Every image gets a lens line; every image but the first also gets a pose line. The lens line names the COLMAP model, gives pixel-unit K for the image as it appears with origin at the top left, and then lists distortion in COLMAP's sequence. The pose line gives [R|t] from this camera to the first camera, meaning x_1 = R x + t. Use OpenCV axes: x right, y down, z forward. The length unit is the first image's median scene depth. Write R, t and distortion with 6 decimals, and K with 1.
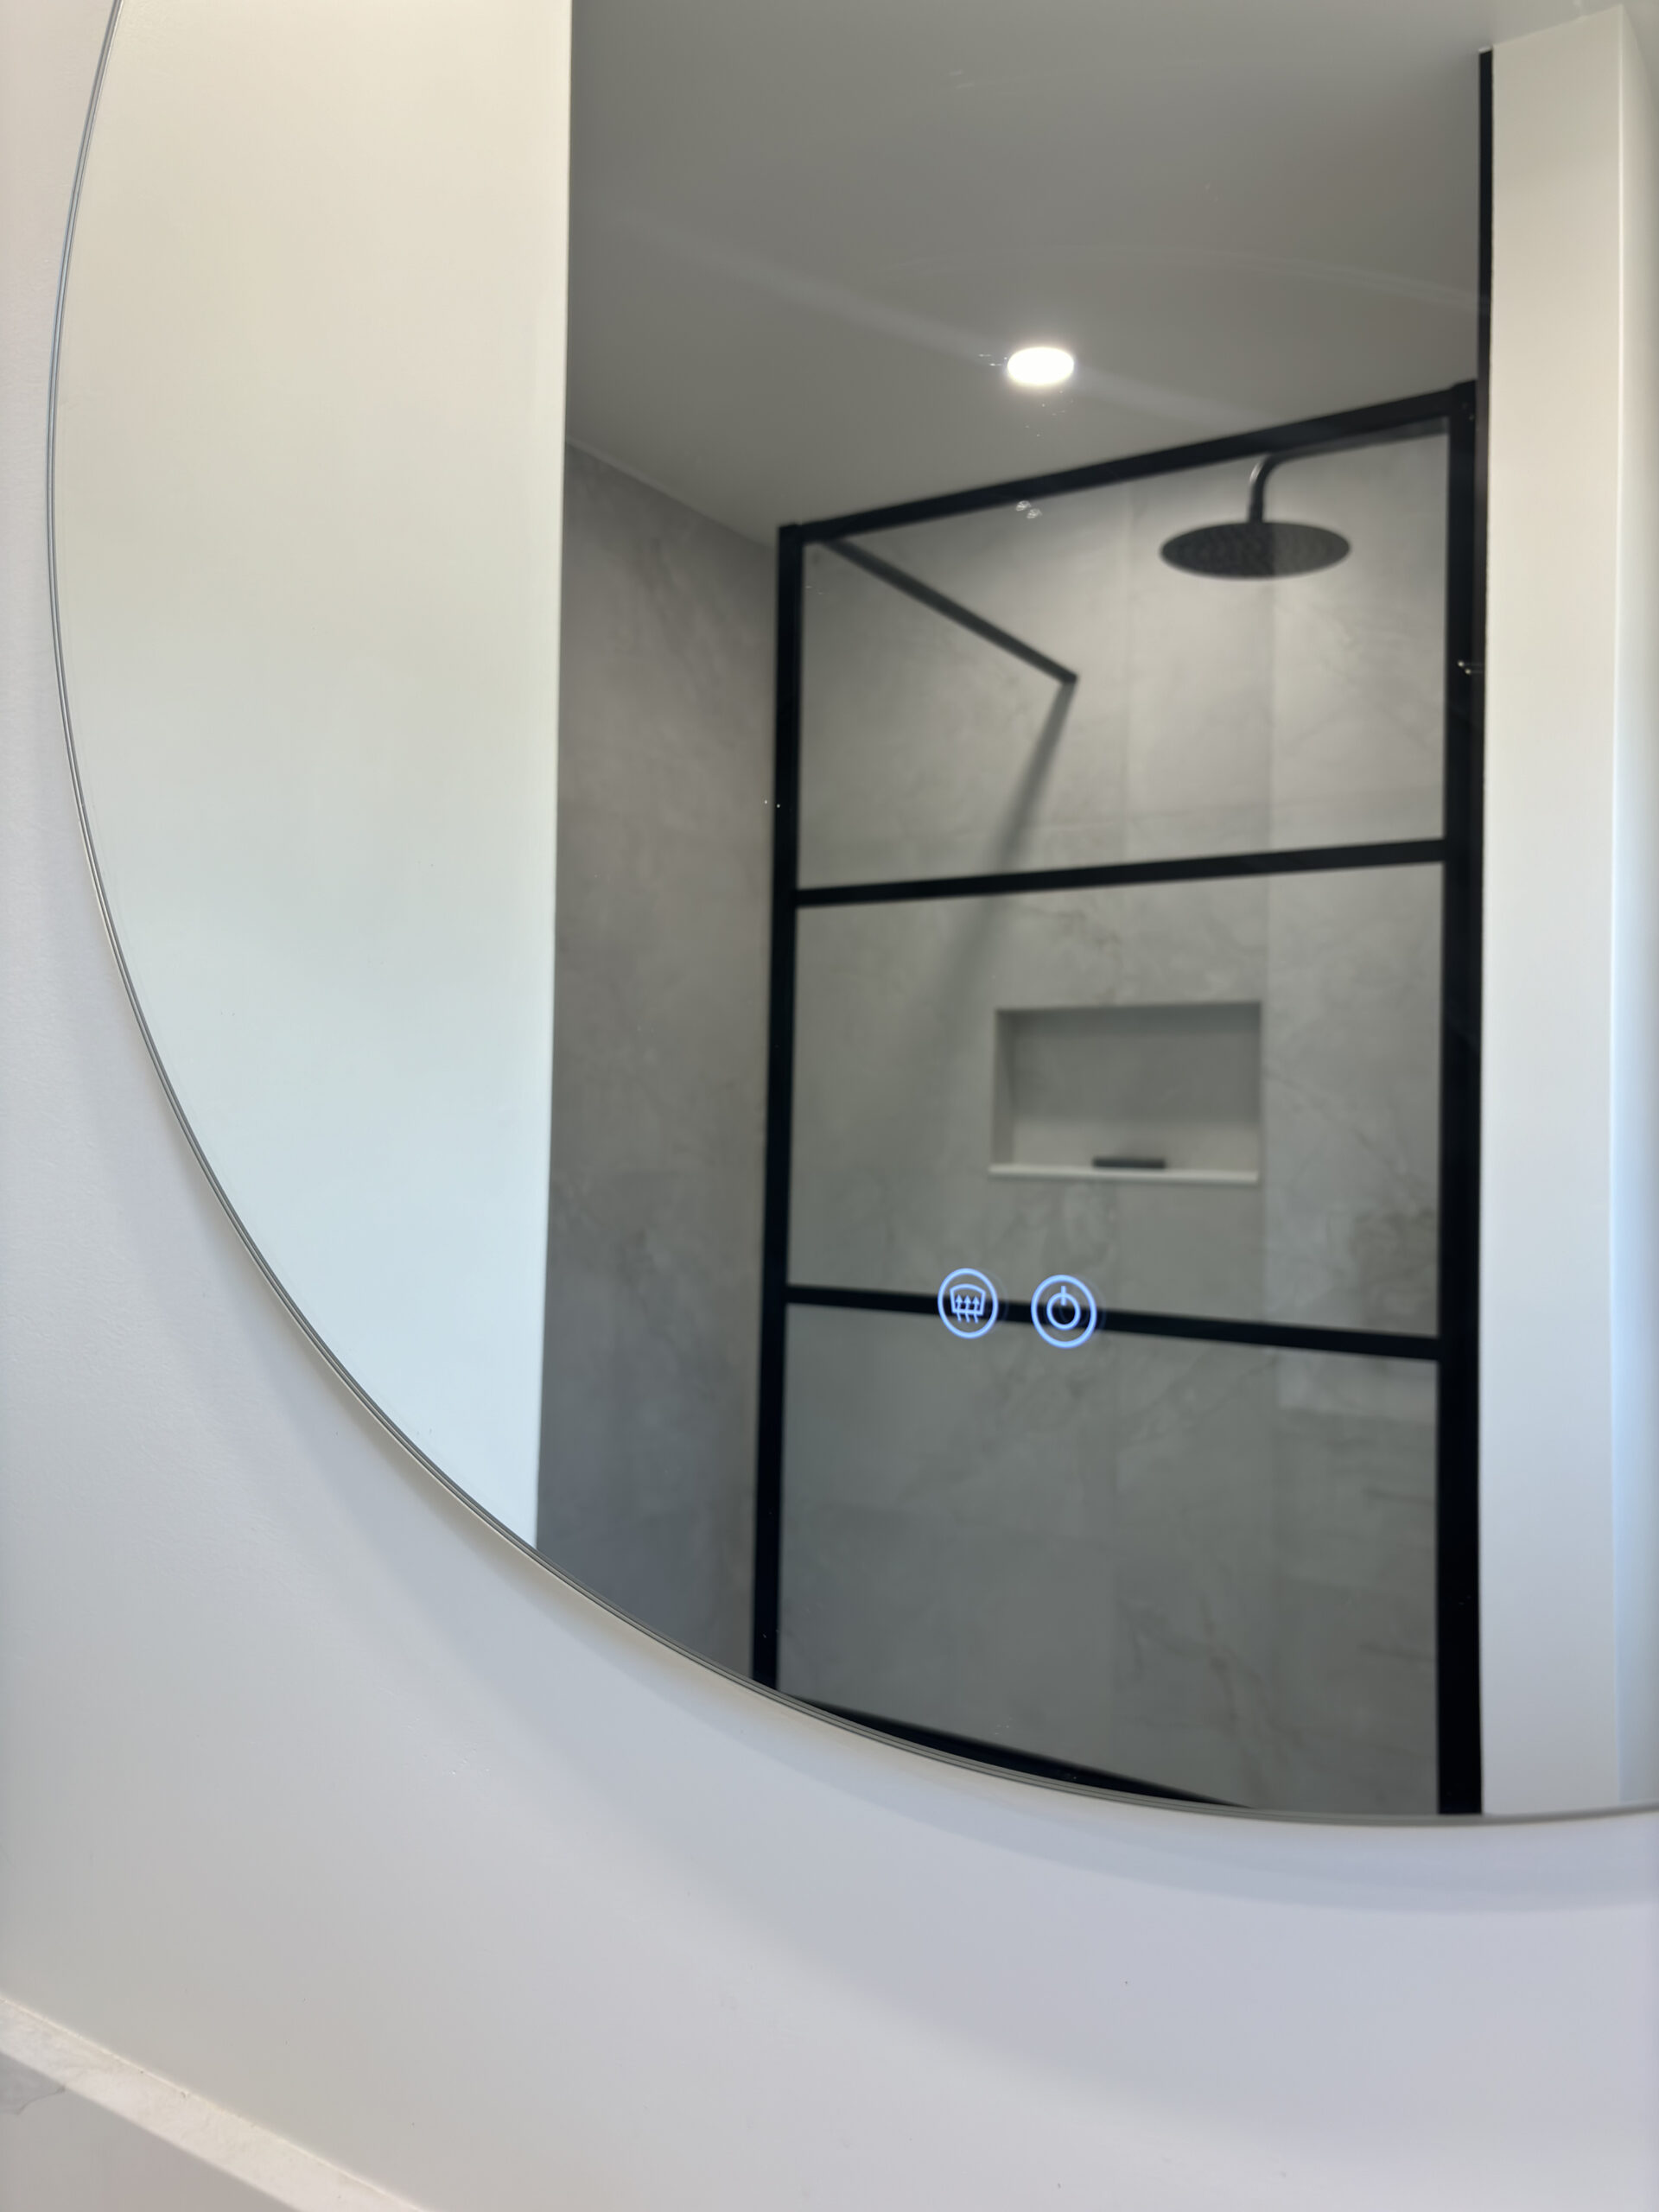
lens RADIAL K [[1674.8, 0, 829.5], [0, 1674.8, 1106.0], [0, 0, 1]] dist [0.105633, -0.149610]
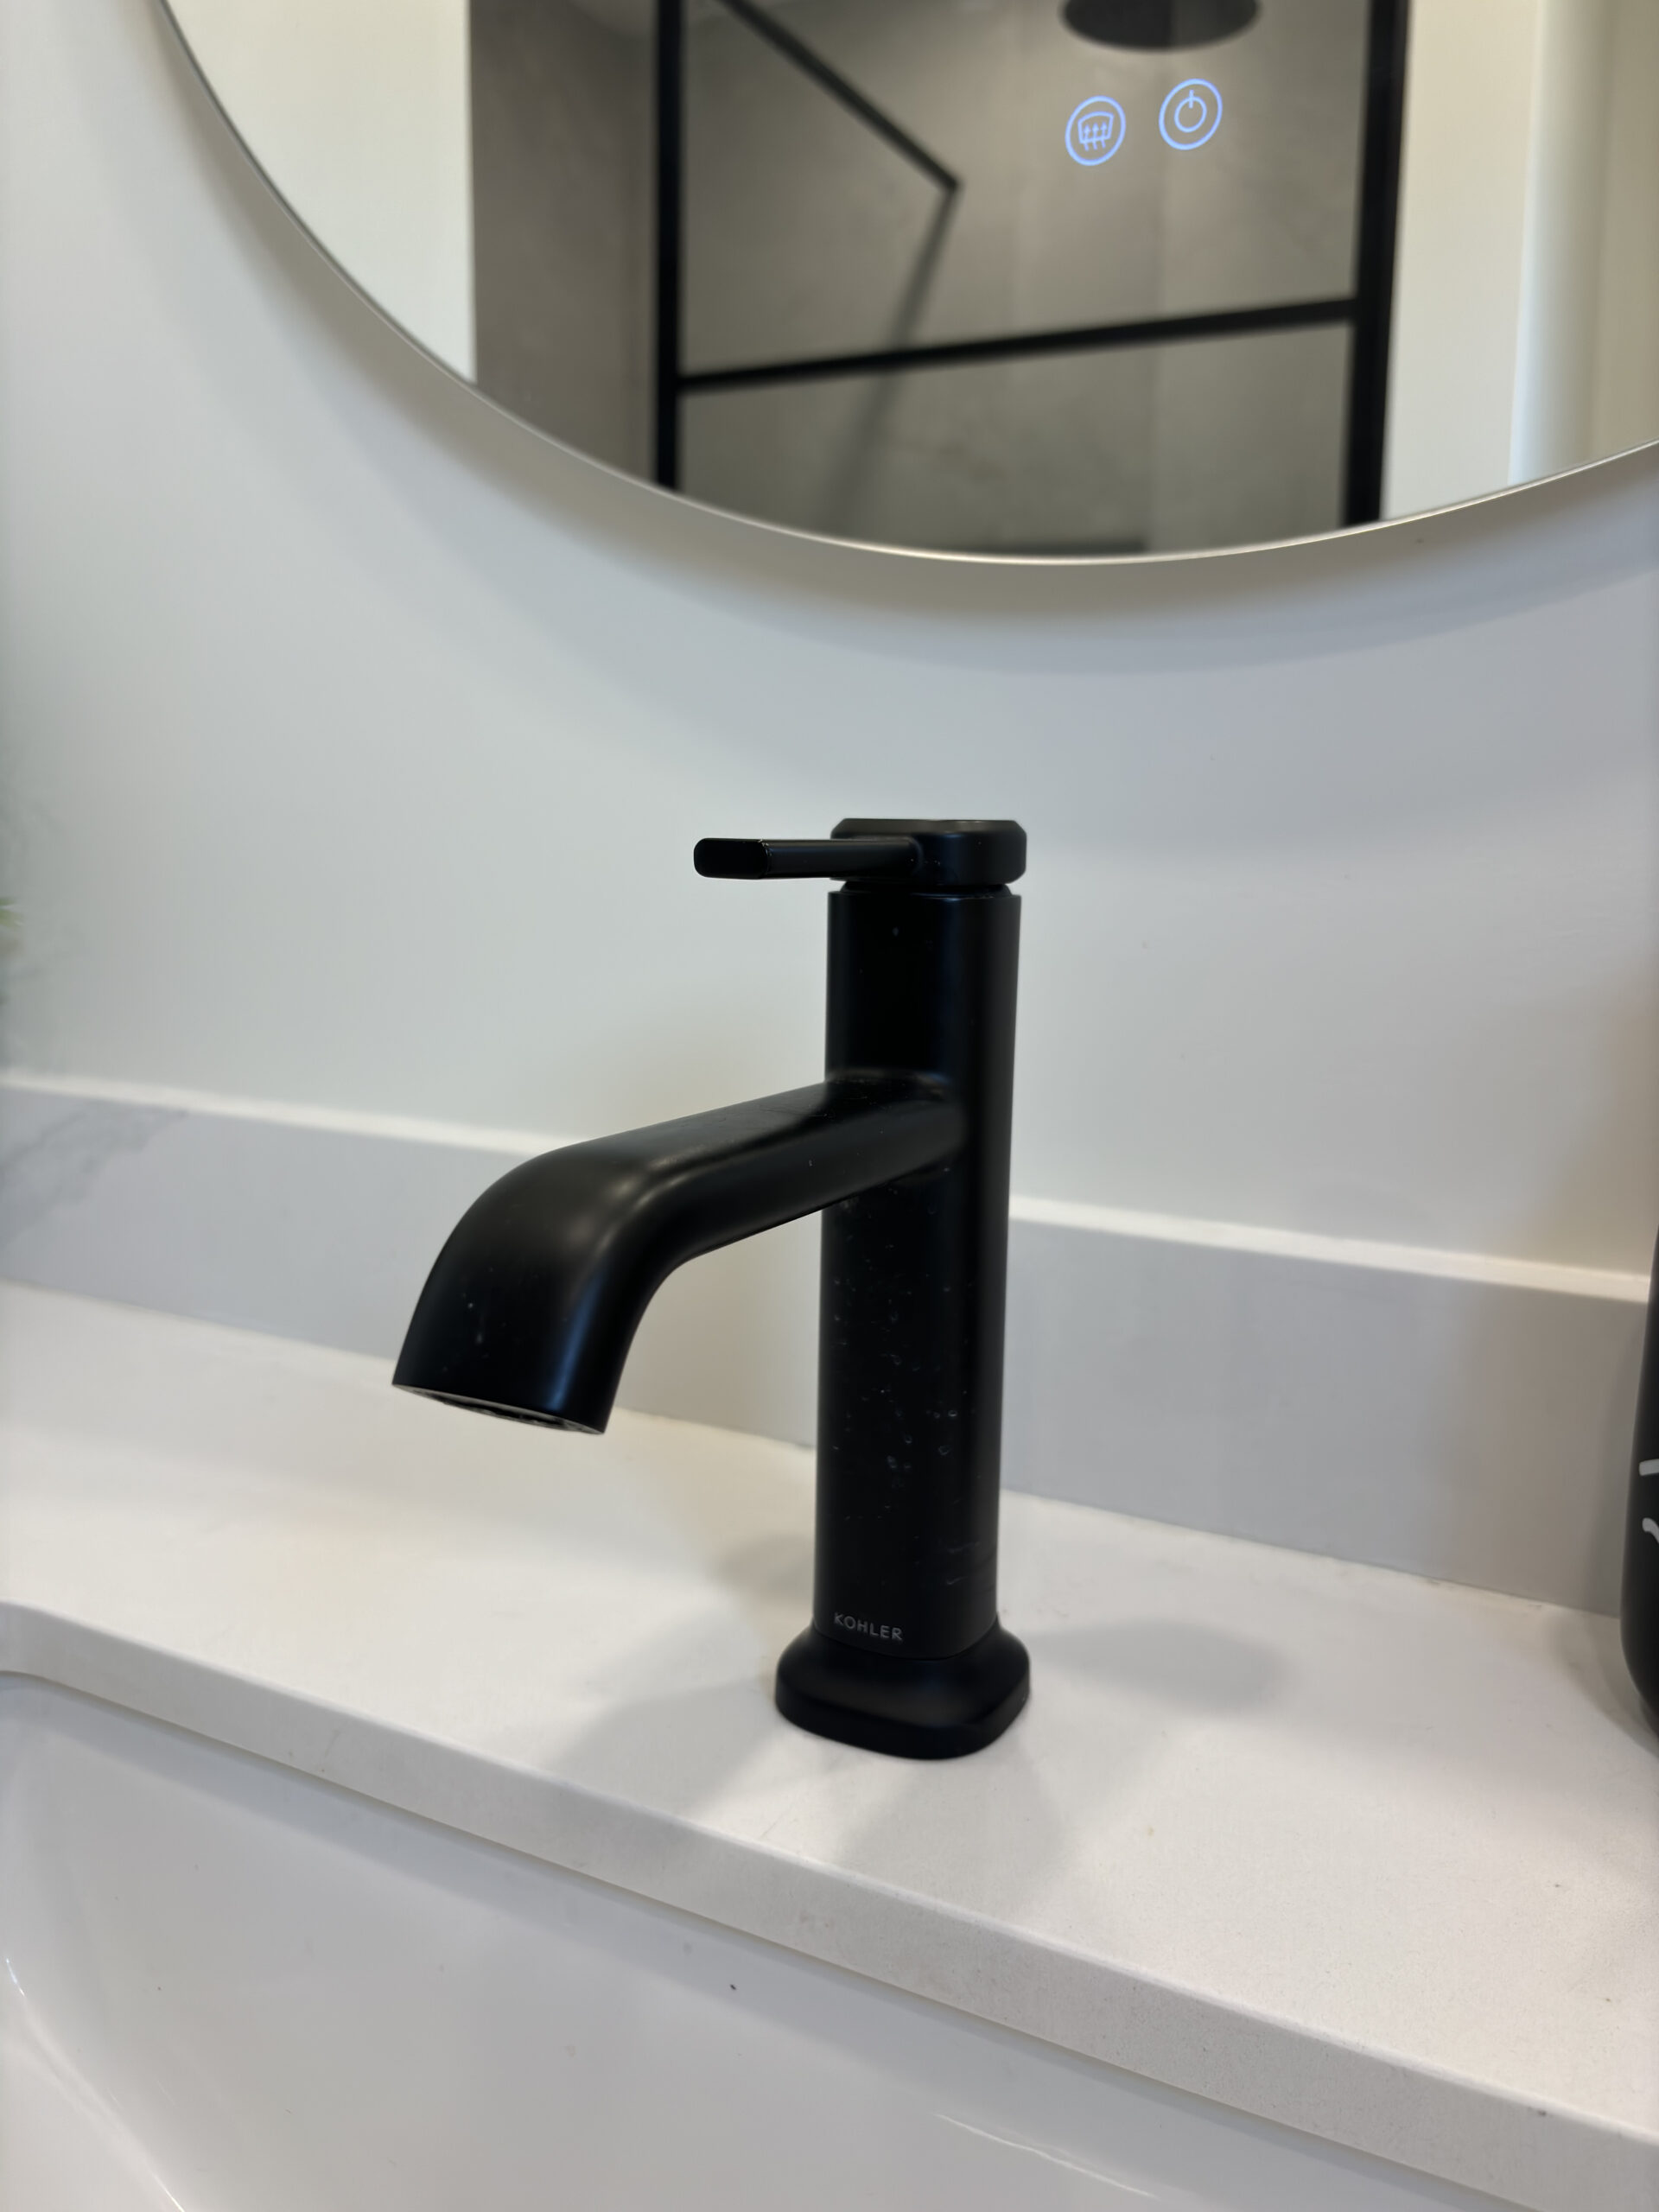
lens RADIAL K [[1674.8, 0, 829.5], [0, 1674.8, 1106.0], [0, 0, 1]] dist [0.105633, -0.149610]
pose [[0.995105, -0.021556, 0.096439, -0.033239], [0.003198, 0.982432, 0.186594, 0.084818], [-0.098767, -0.185372, 0.977692, -0.027406]]
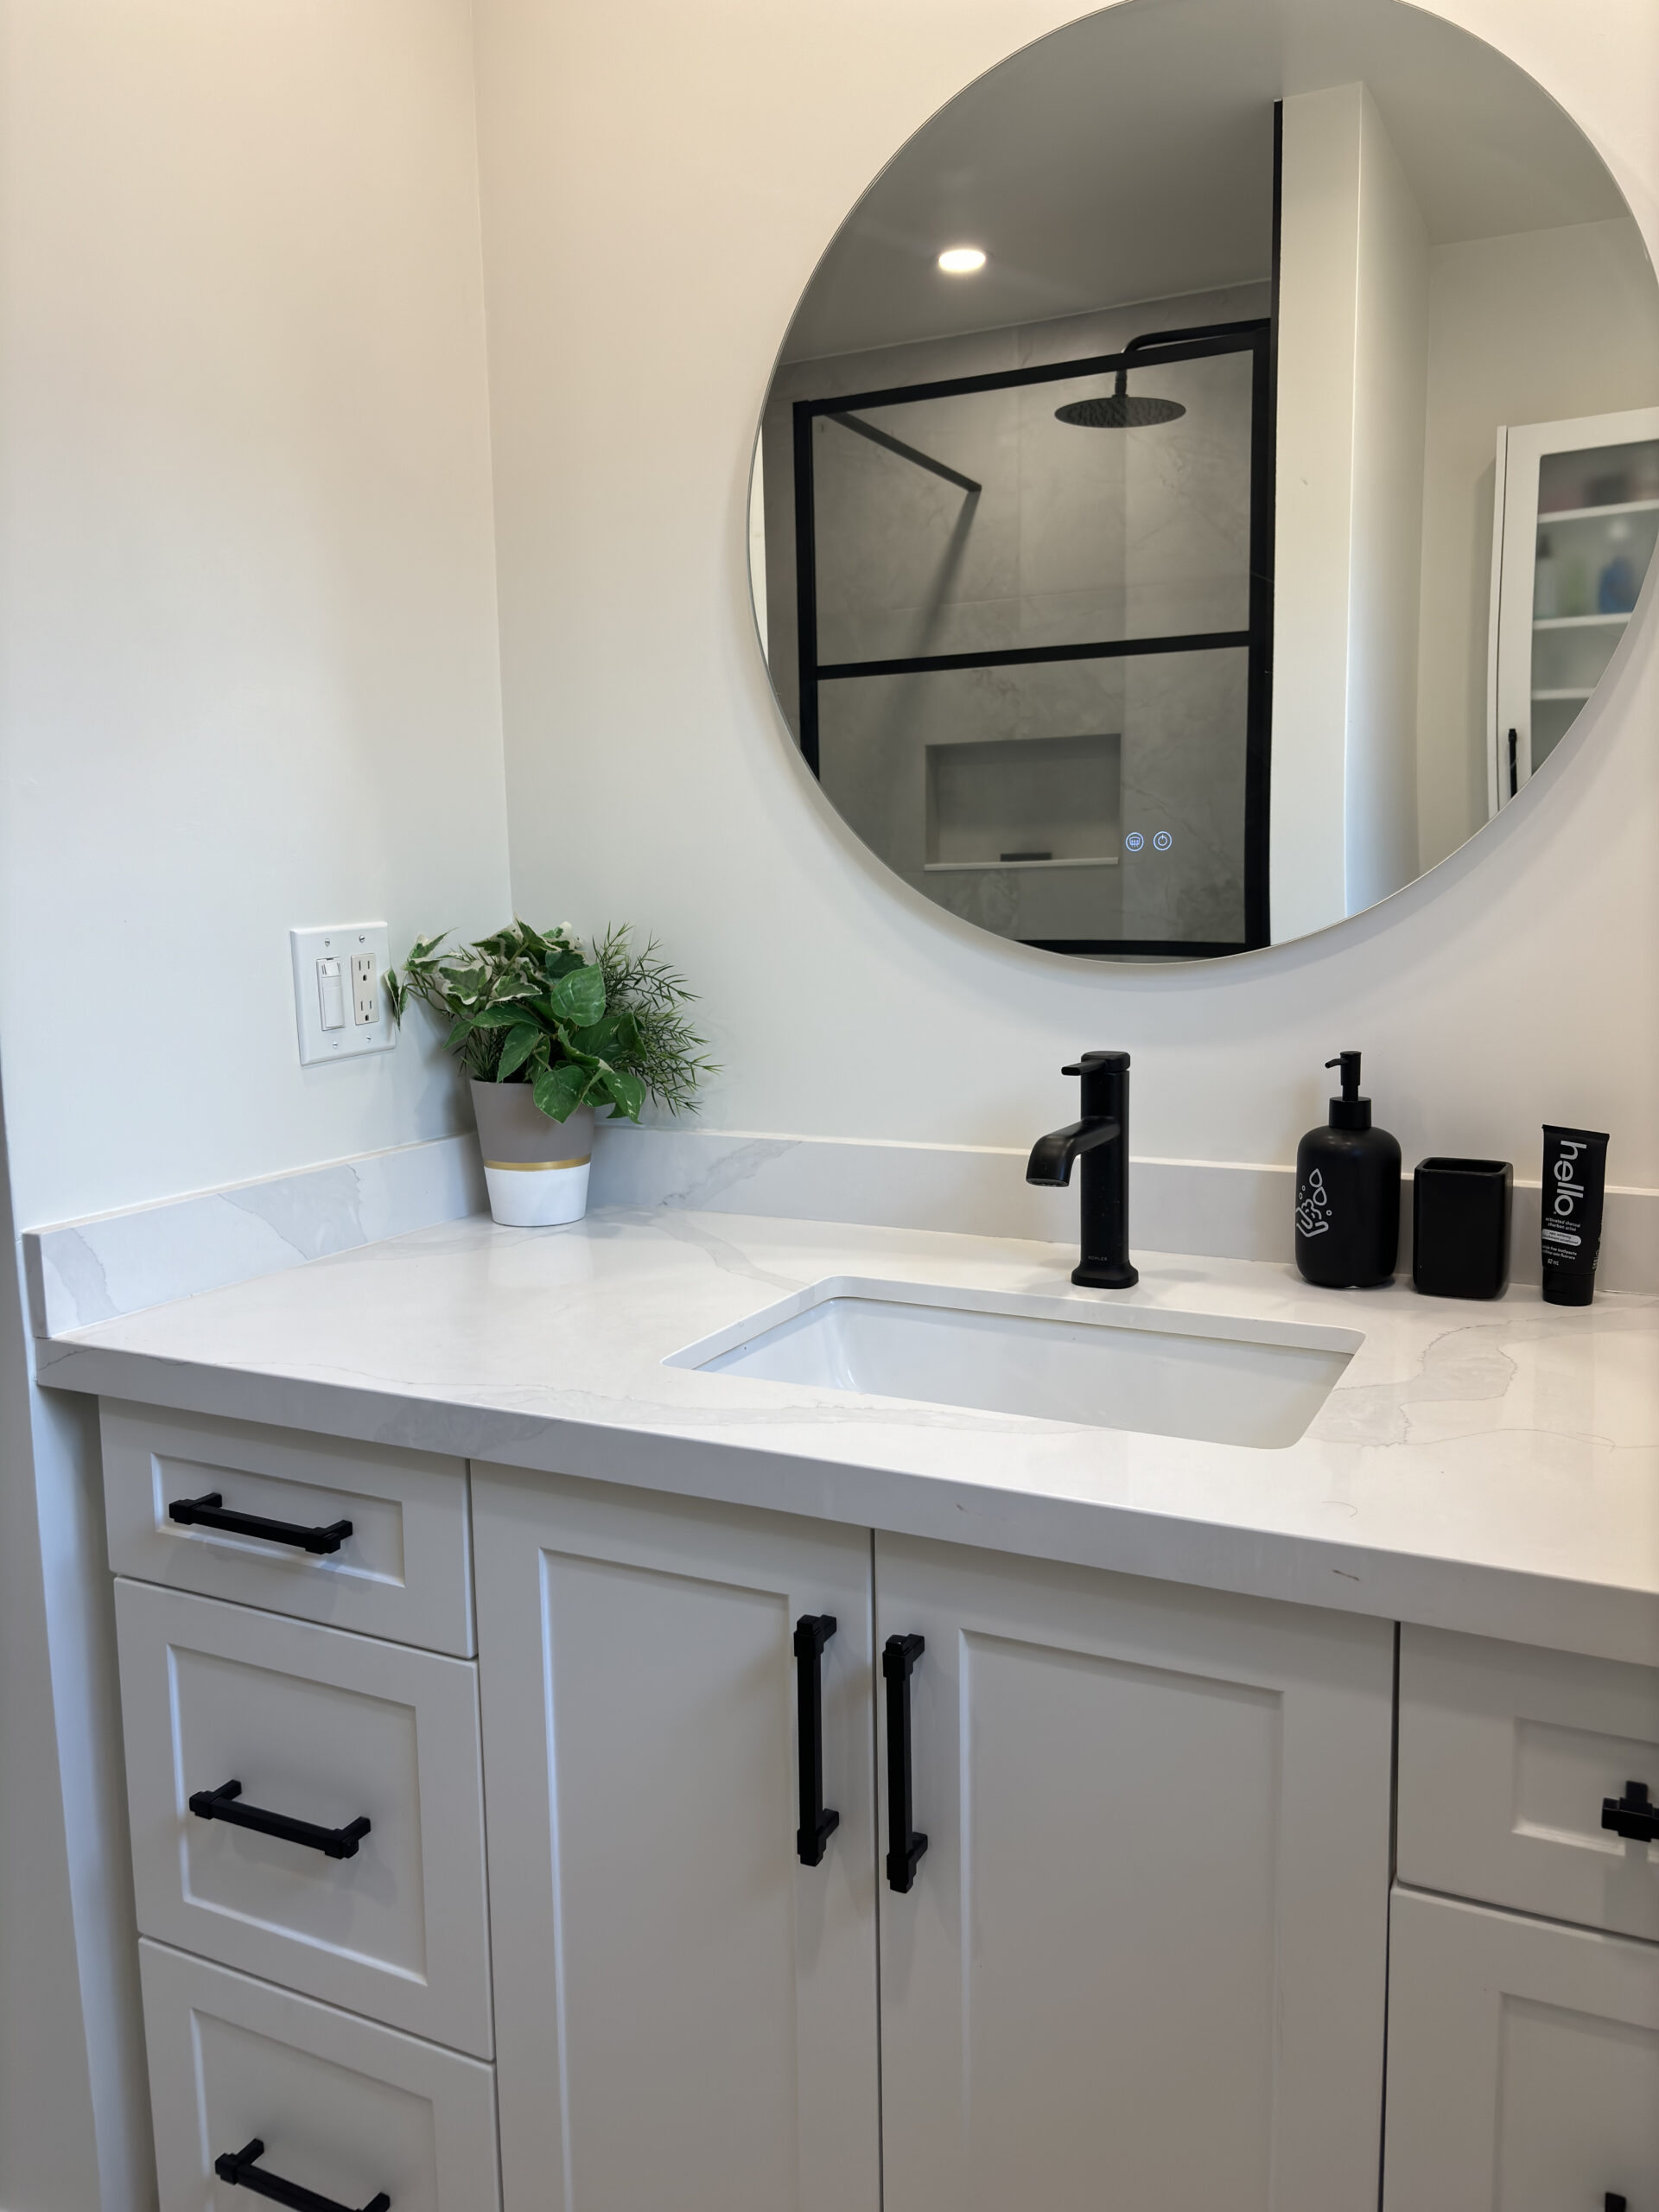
lens RADIAL K [[1674.8, 0, 829.5], [0, 1674.8, 1106.0], [0, 0, 1]] dist [0.105633, -0.149610]
pose [[0.992629, -0.054077, 0.108455, -0.160014], [0.036687, 0.987018, 0.156366, 0.016112], [-0.115503, -0.151234, 0.981727, -0.415577]]
